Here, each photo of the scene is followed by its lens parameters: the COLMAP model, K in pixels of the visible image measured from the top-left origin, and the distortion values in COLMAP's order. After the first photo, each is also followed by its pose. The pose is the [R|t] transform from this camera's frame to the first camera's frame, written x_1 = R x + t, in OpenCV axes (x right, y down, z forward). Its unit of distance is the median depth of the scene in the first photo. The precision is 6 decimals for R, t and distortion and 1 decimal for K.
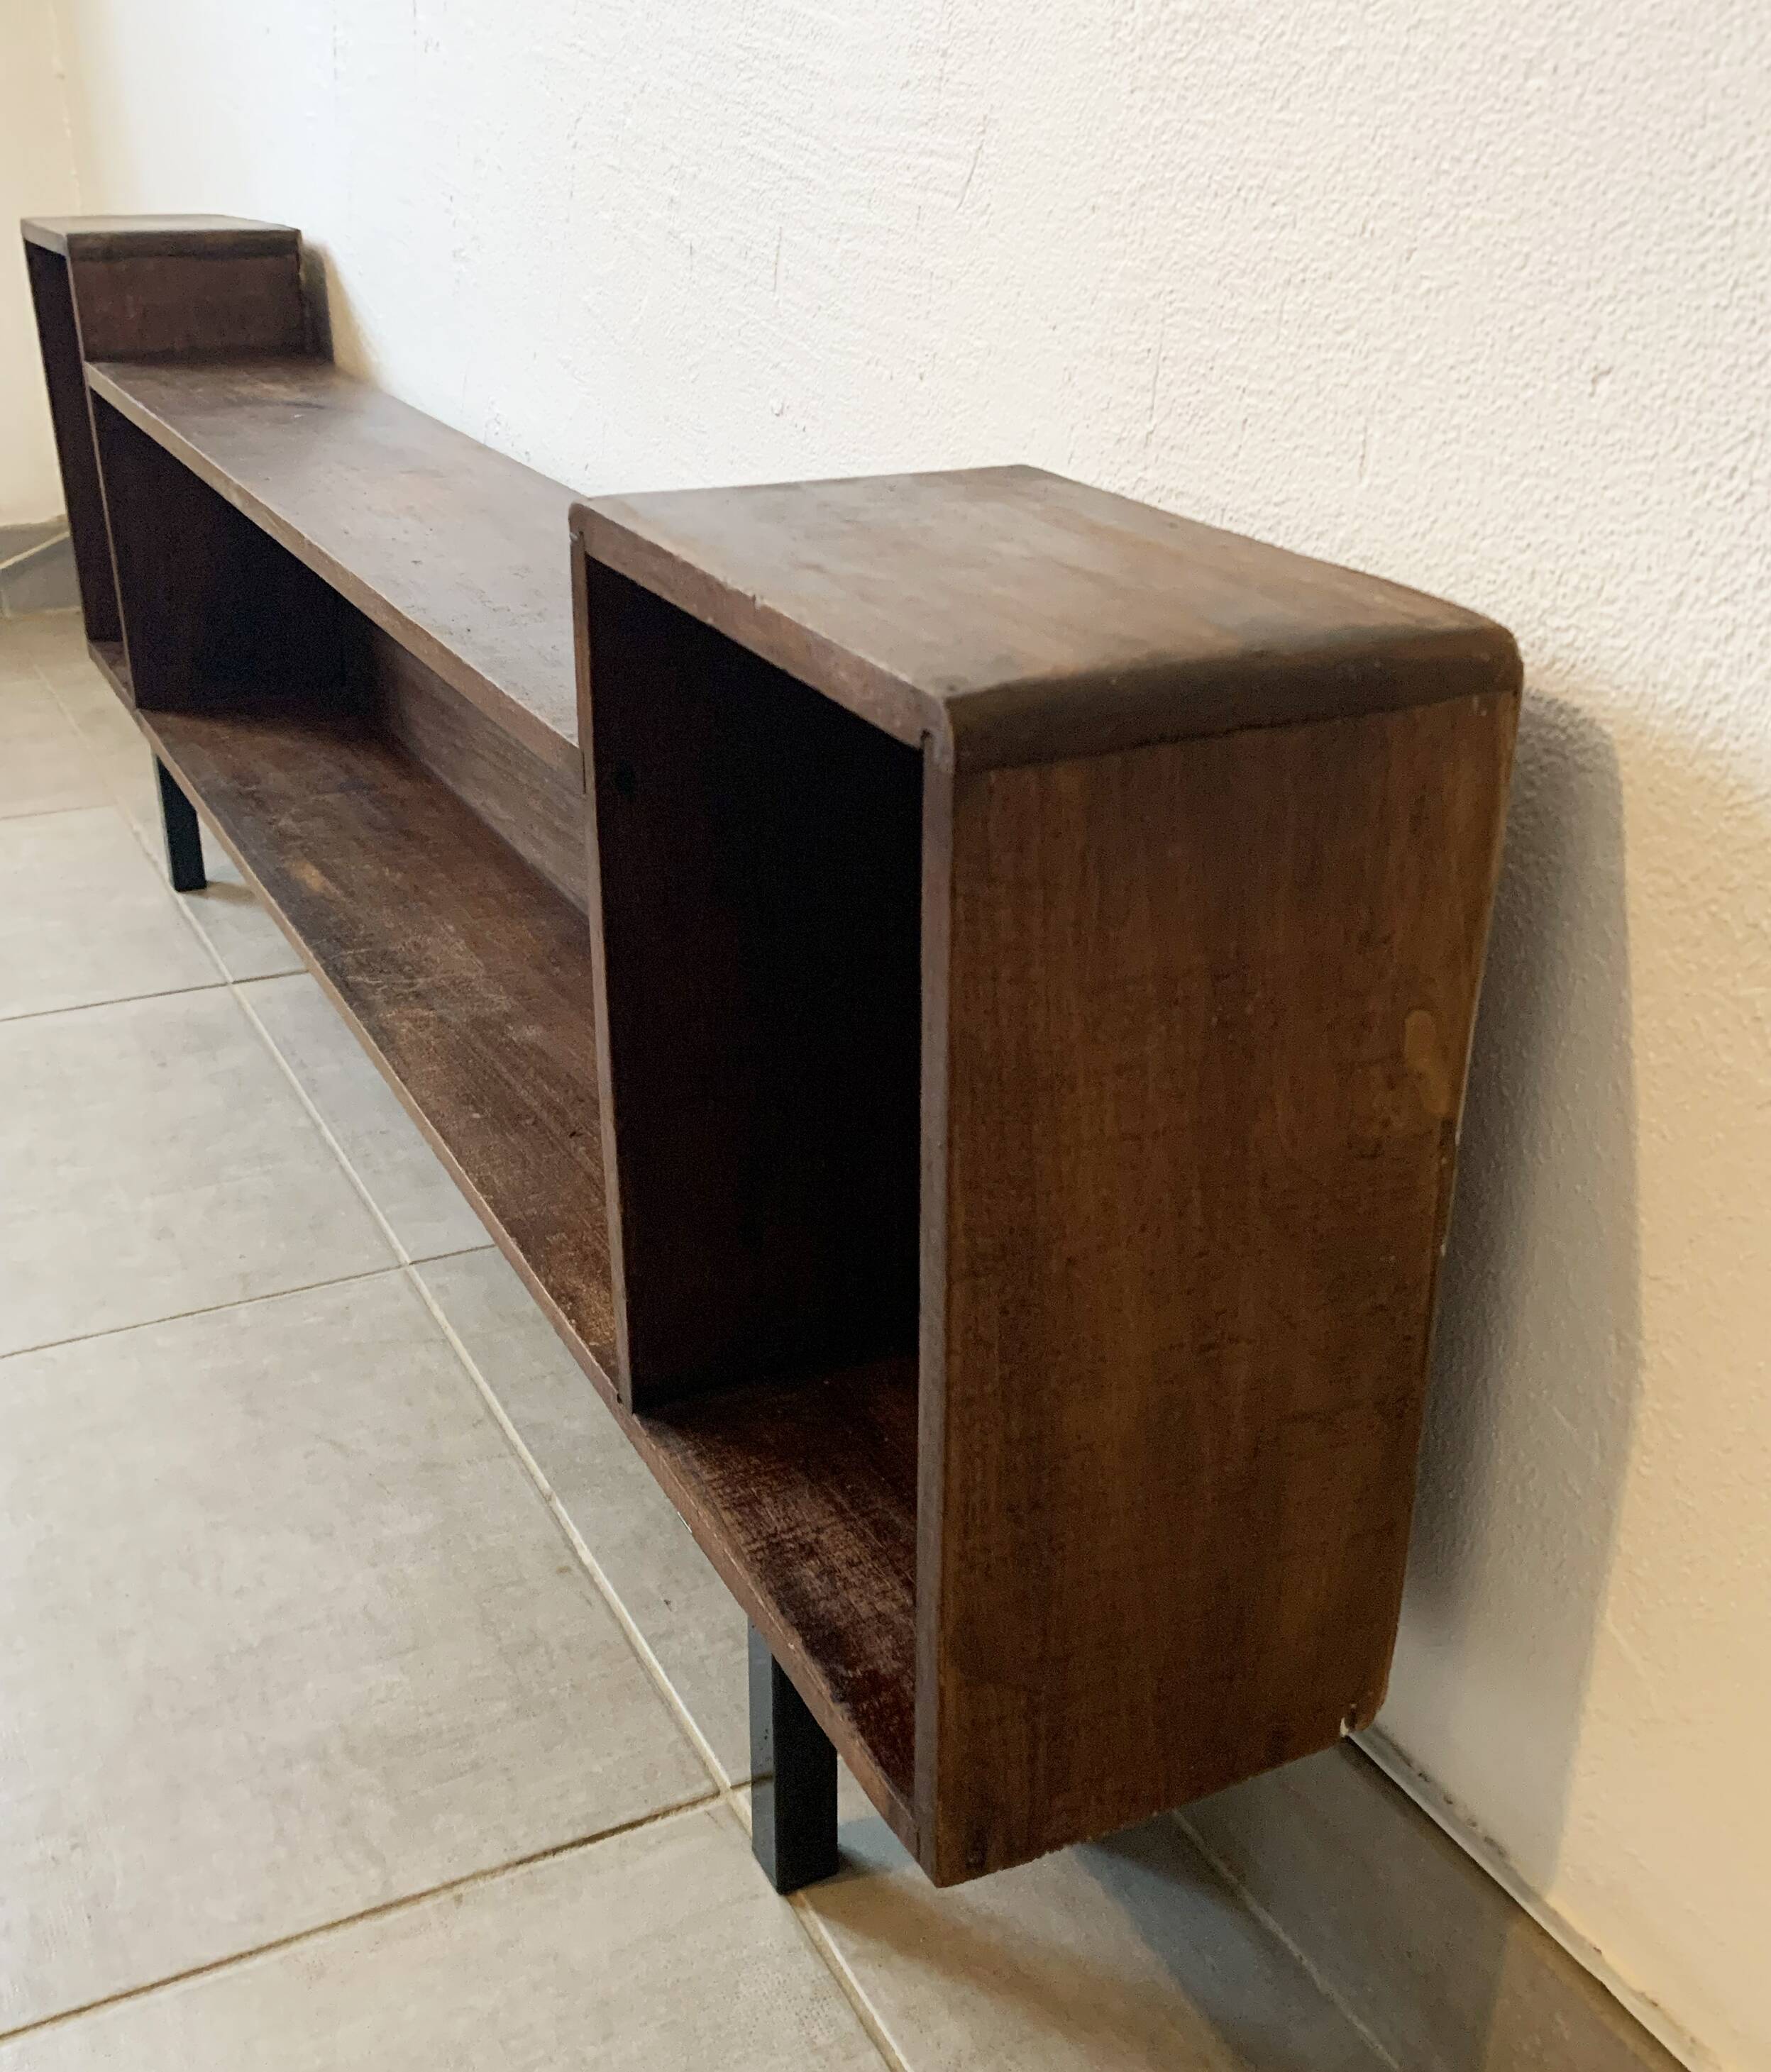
lens RADIAL K [[2212.7, 0, 863.8], [0, 2212.7, 1155.5], [0, 0, 1]] dist [0.014594, 0.000000]
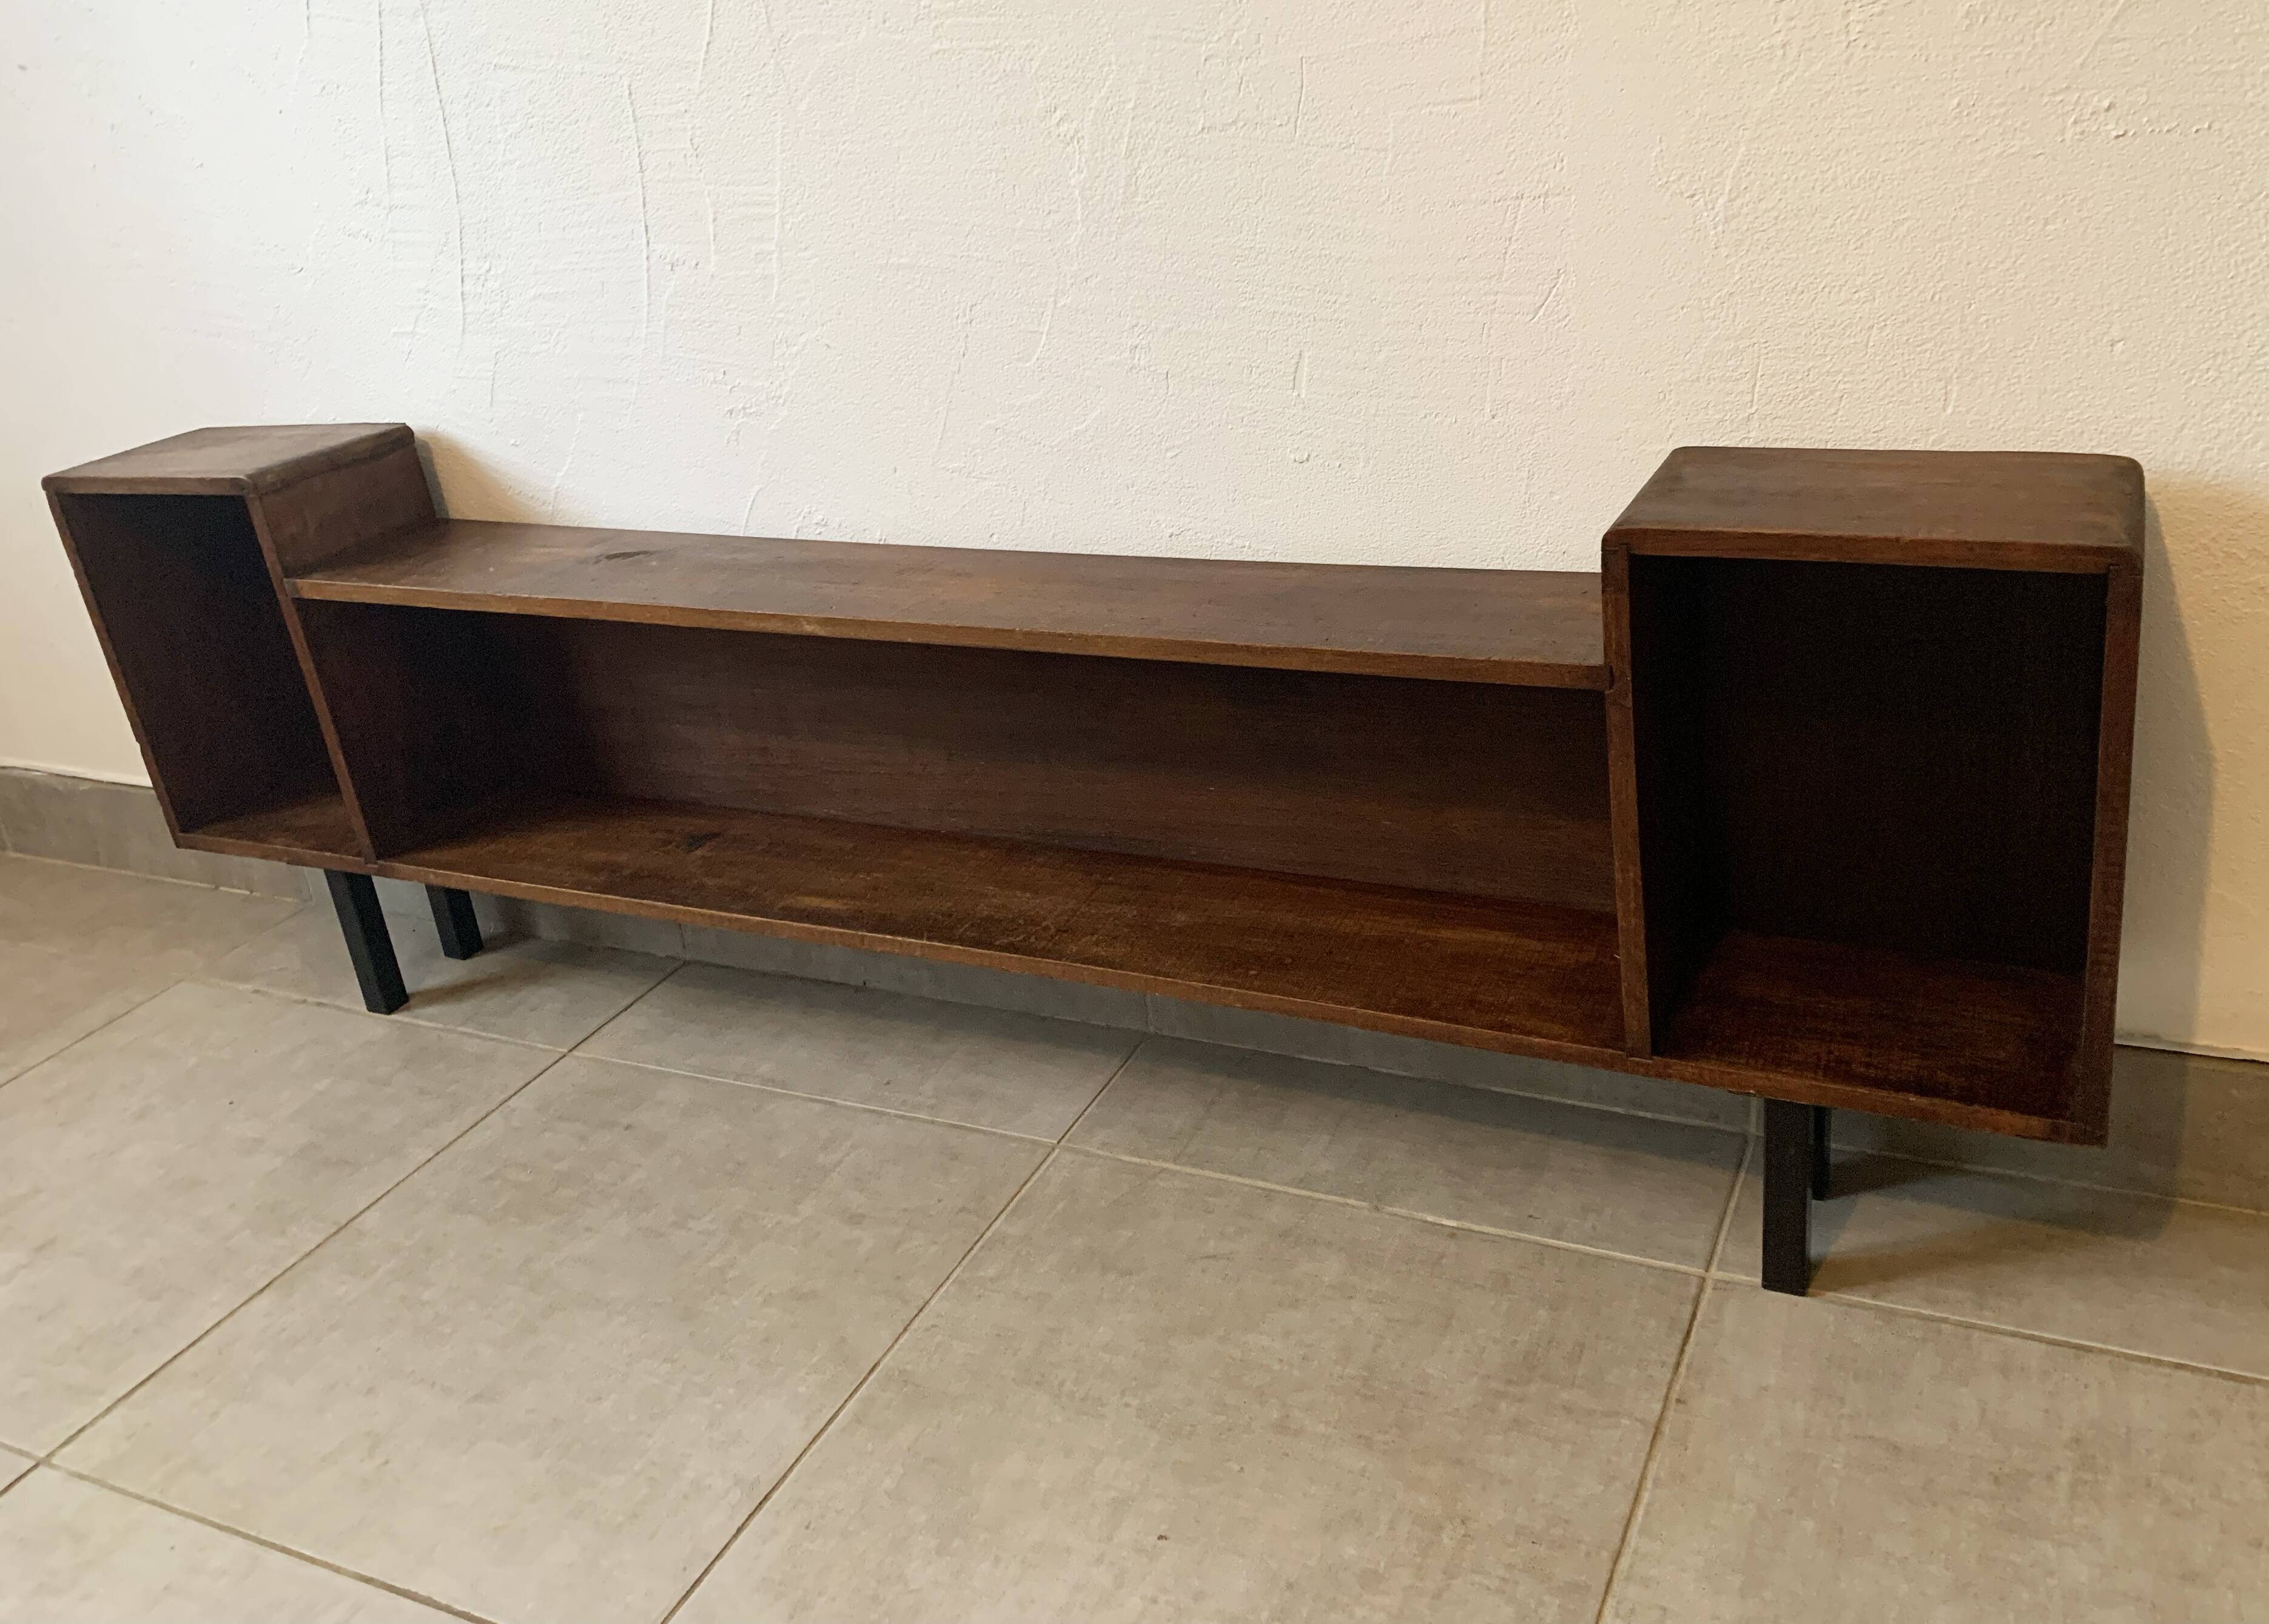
lens RADIAL K [[1876.8, 0, 1233.5], [0, 1876.8, 694.0], [0, 0, 1]] dist [0.022769, -0.033708]
pose [[0.765985, -0.315170, 0.560298, -0.994963], [0.378874, 0.925445, 0.002607, -0.238809], [-0.519347, 0.210285, 0.828287, -0.022820]]
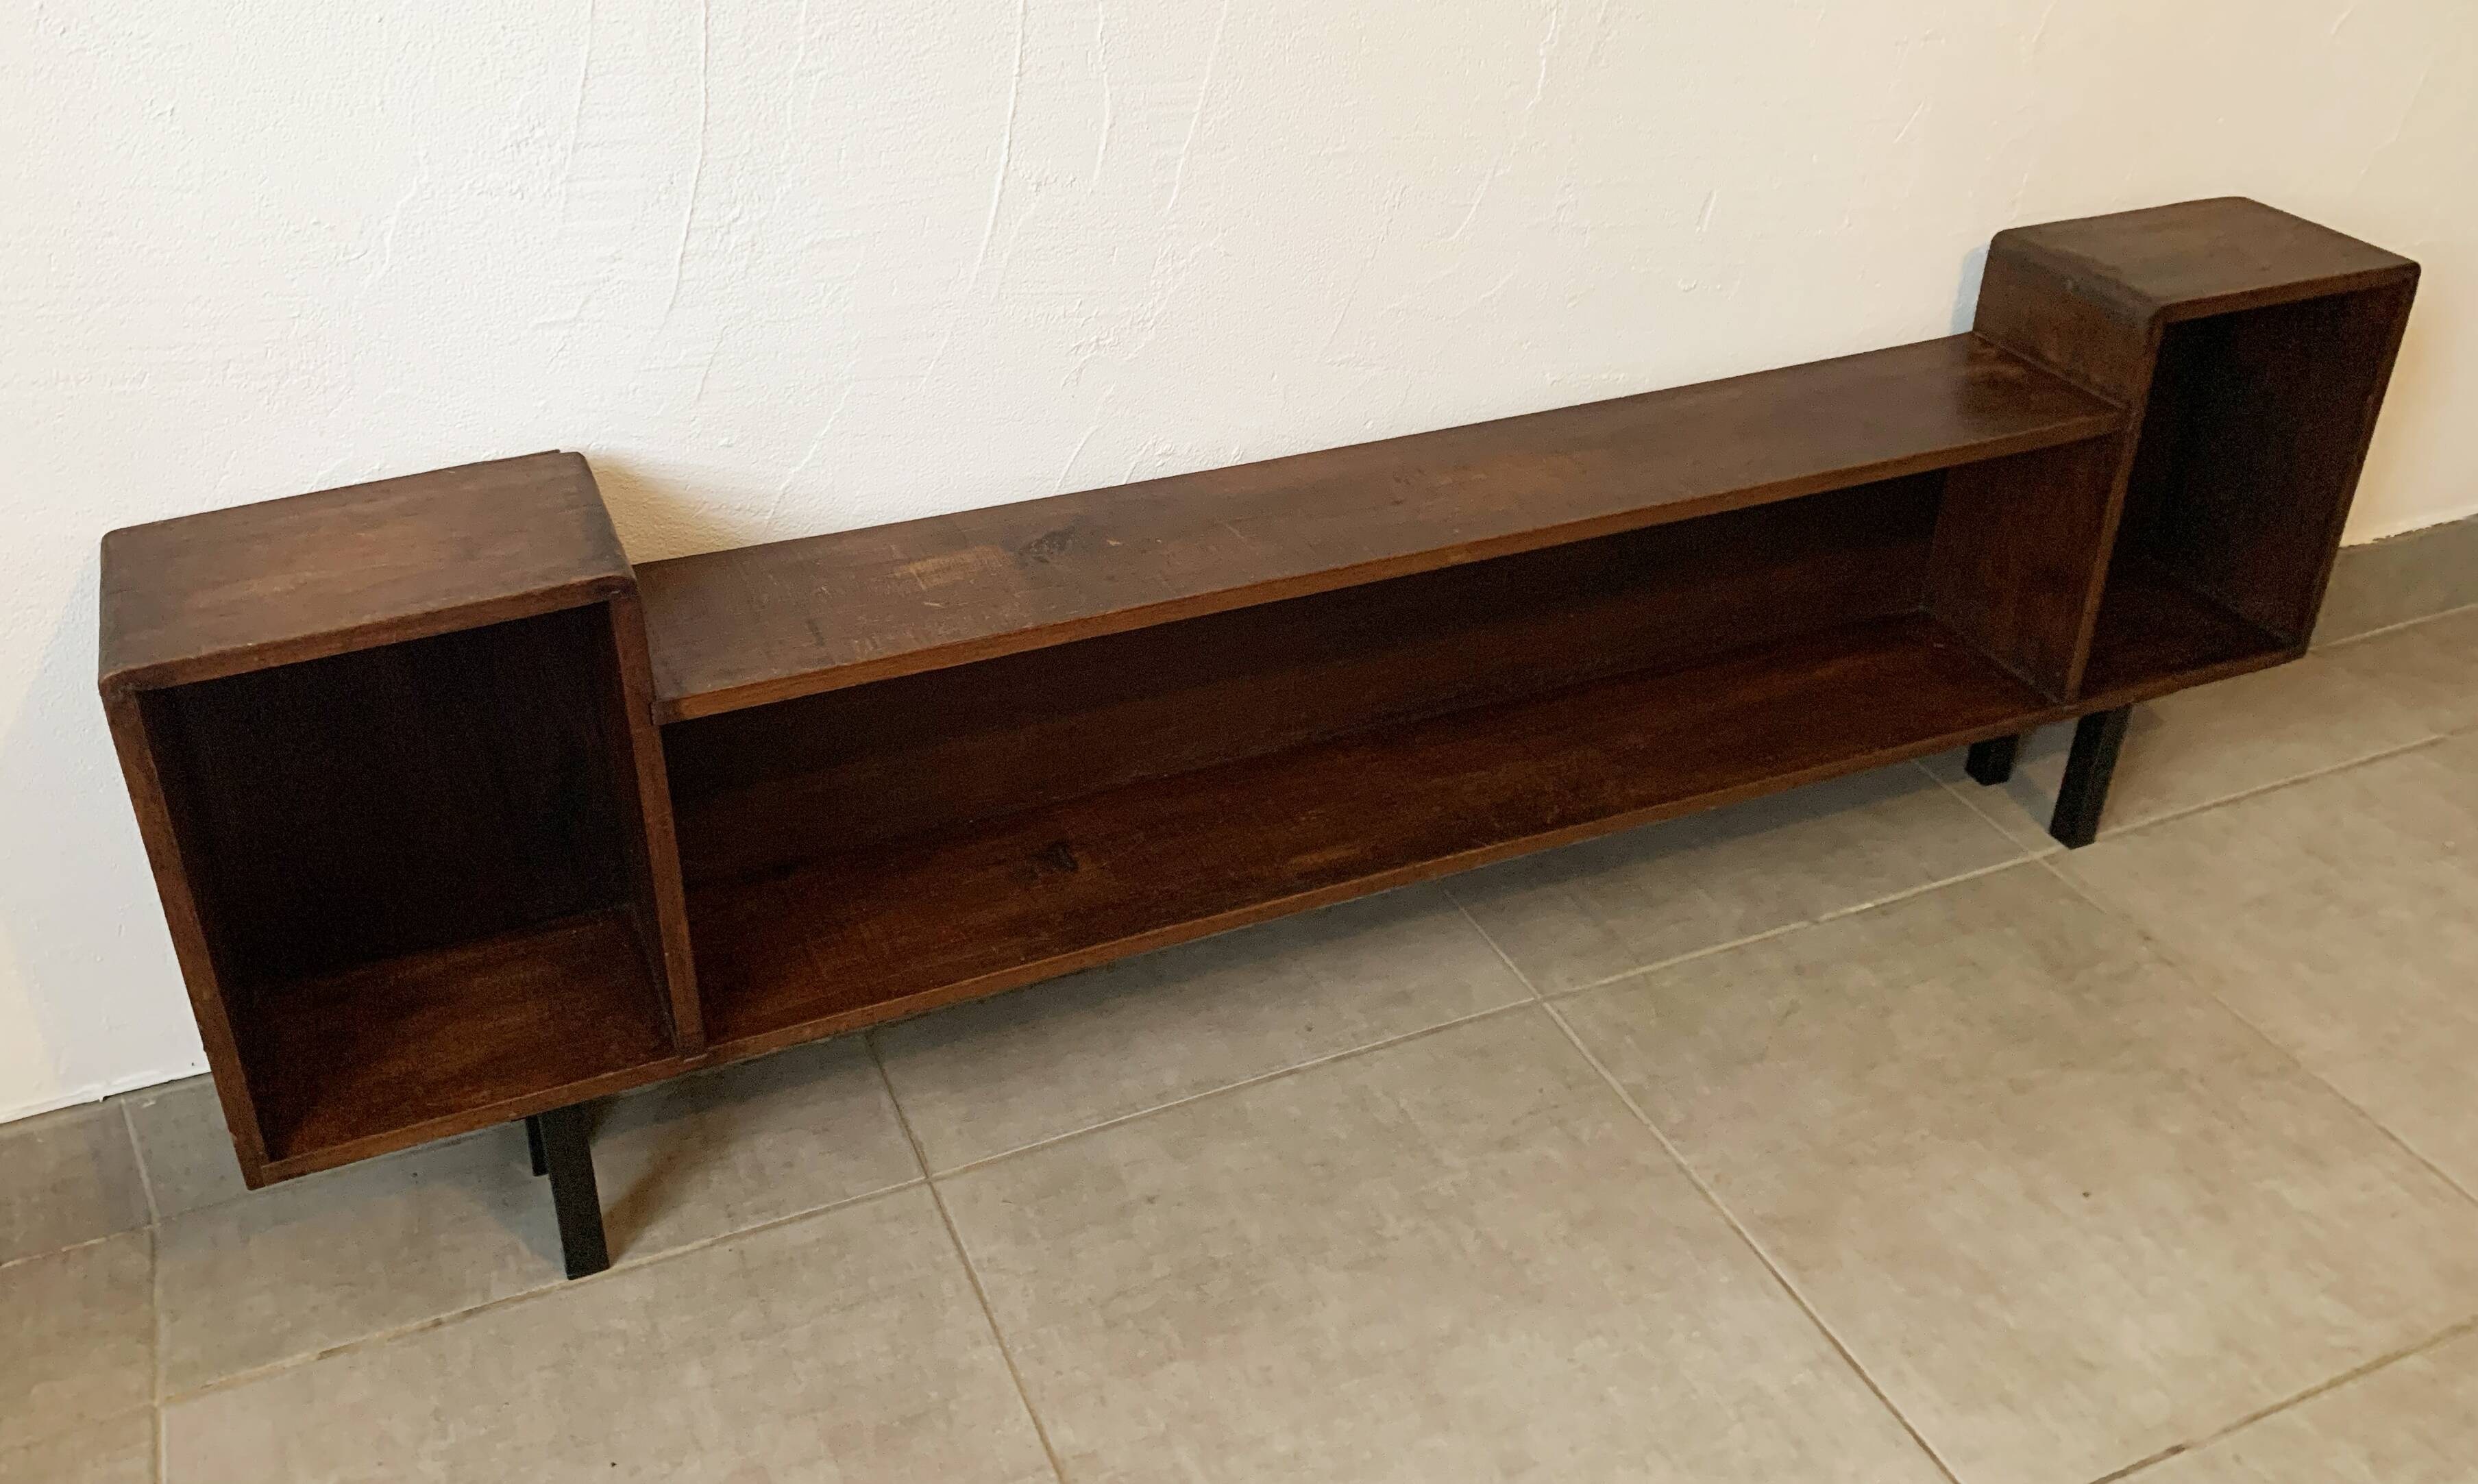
lens RADIAL K [[2115.8, 0, 1141.4], [0, 2115.8, 518.6], [0, 0, 1]] dist [0.030935, -0.050459]
pose [[0.059476, -0.468868, 0.881264, -1.788618], [0.439495, 0.804957, 0.398608, -1.171722], [-0.896274, 0.363604, 0.253941, 1.193108]]
